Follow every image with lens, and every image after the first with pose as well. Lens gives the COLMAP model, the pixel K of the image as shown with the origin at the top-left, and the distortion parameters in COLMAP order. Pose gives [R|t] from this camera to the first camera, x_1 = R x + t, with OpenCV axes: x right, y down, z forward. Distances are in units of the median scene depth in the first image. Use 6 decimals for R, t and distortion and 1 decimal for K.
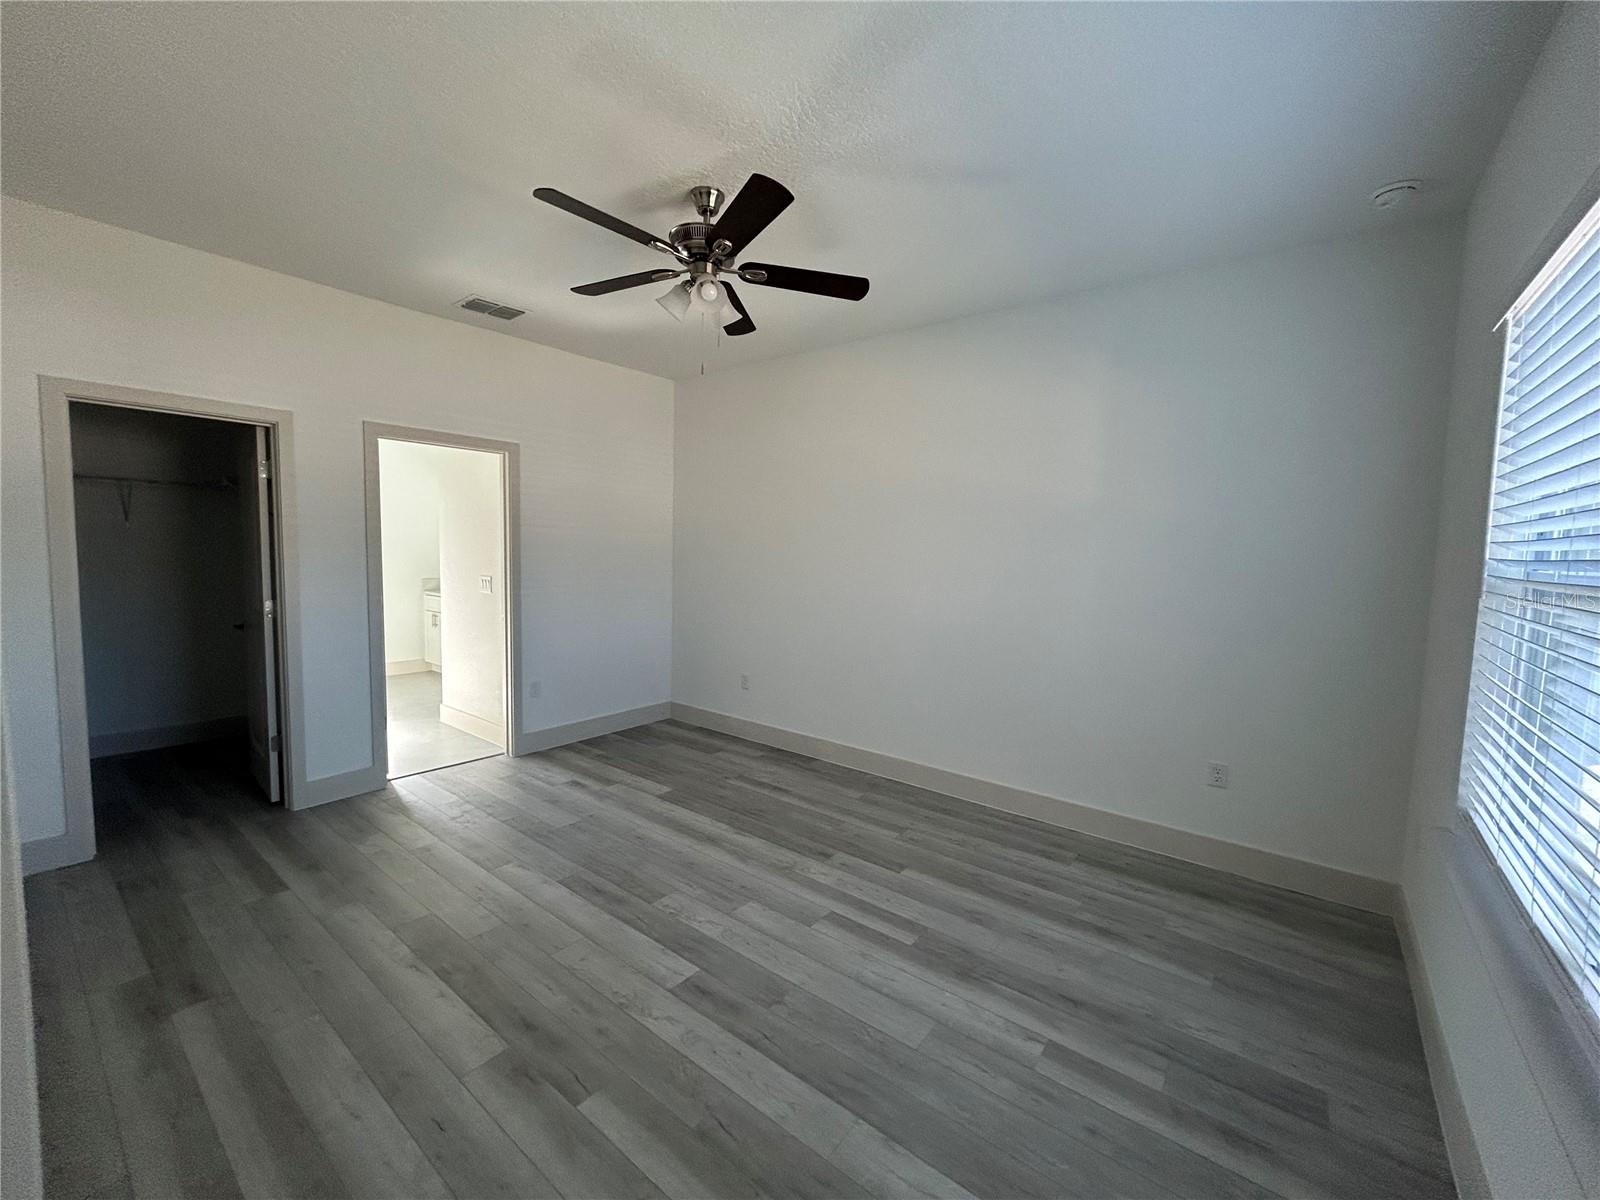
lens RADIAL K [[644.8, 0, 800.1], [0, 644.8, 597.8], [0, 0, 1]] dist [-0.000116, 0.000031]
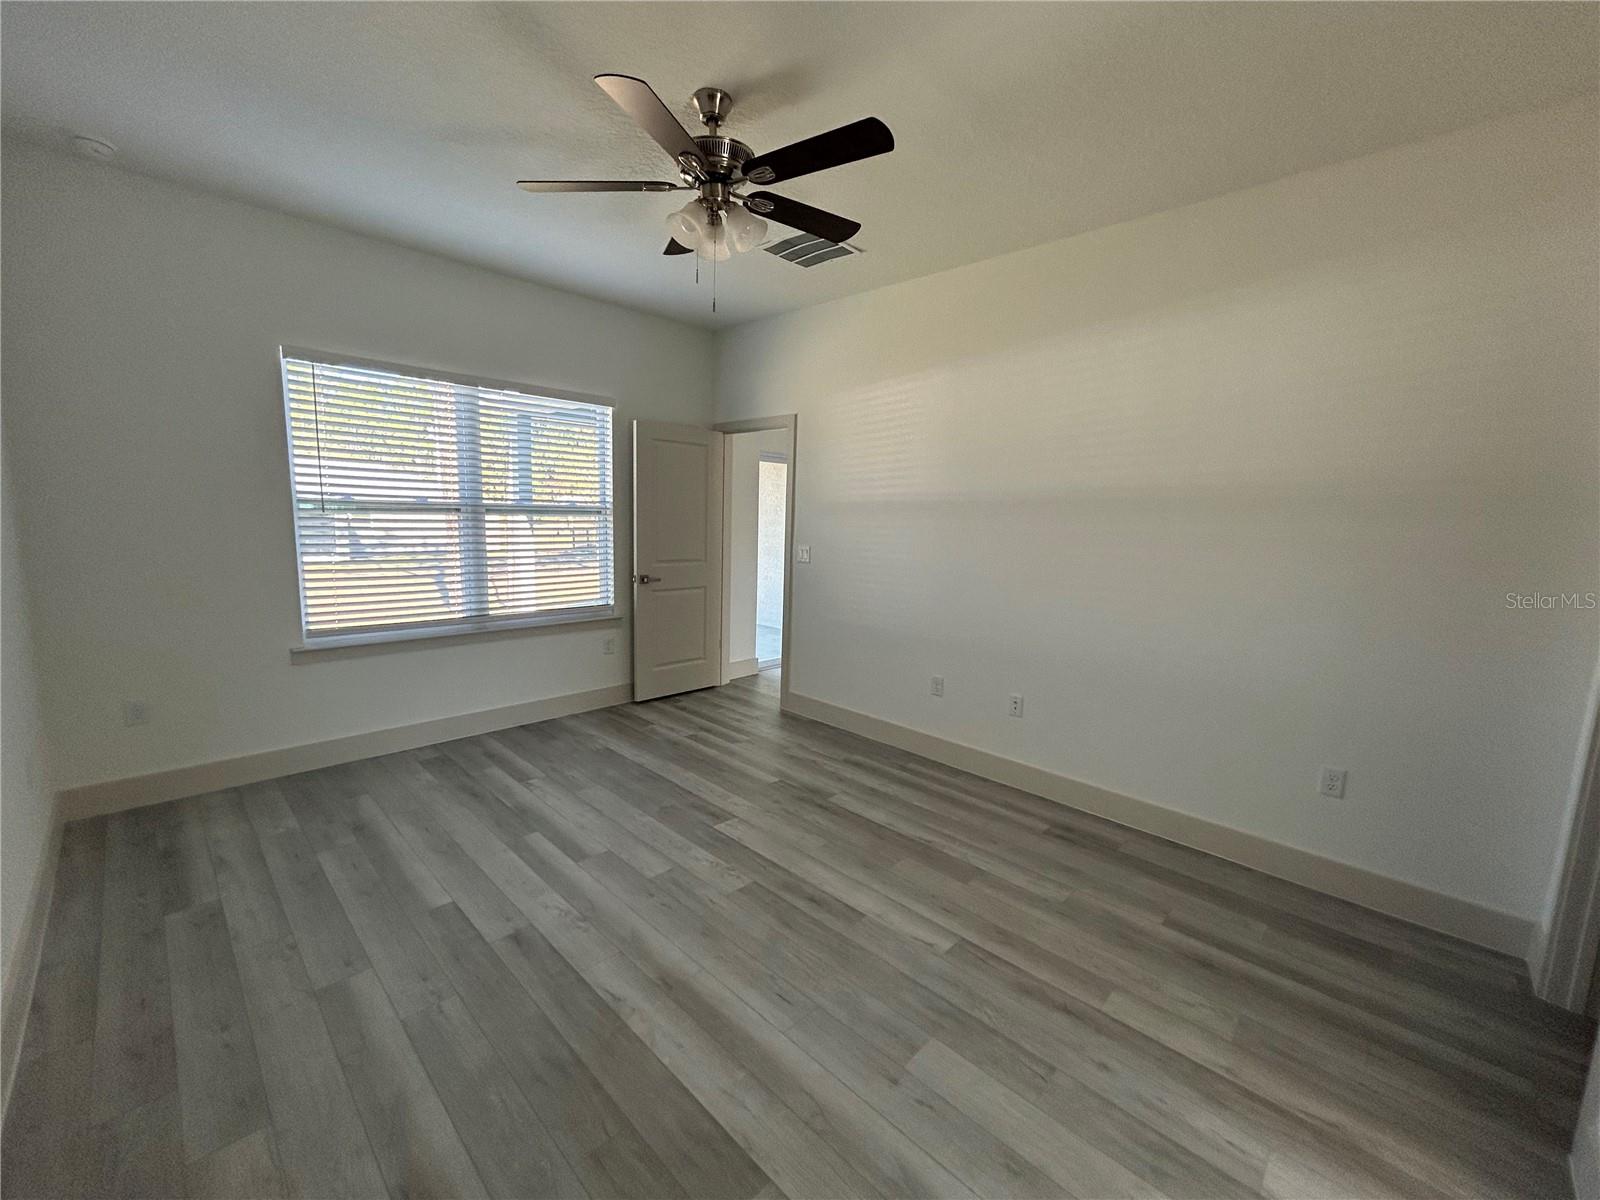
lens RADIAL K [[644.8, 0, 800.1], [0, 644.8, 597.8], [0, 0, 1]] dist [-0.000116, 0.000031]
pose [[-0.992821, -0.067707, 0.098604, -0.364956], [-0.045060, 0.975347, 0.216028, -0.150757], [-0.110800, 0.210034, -0.971395, 1.835947]]
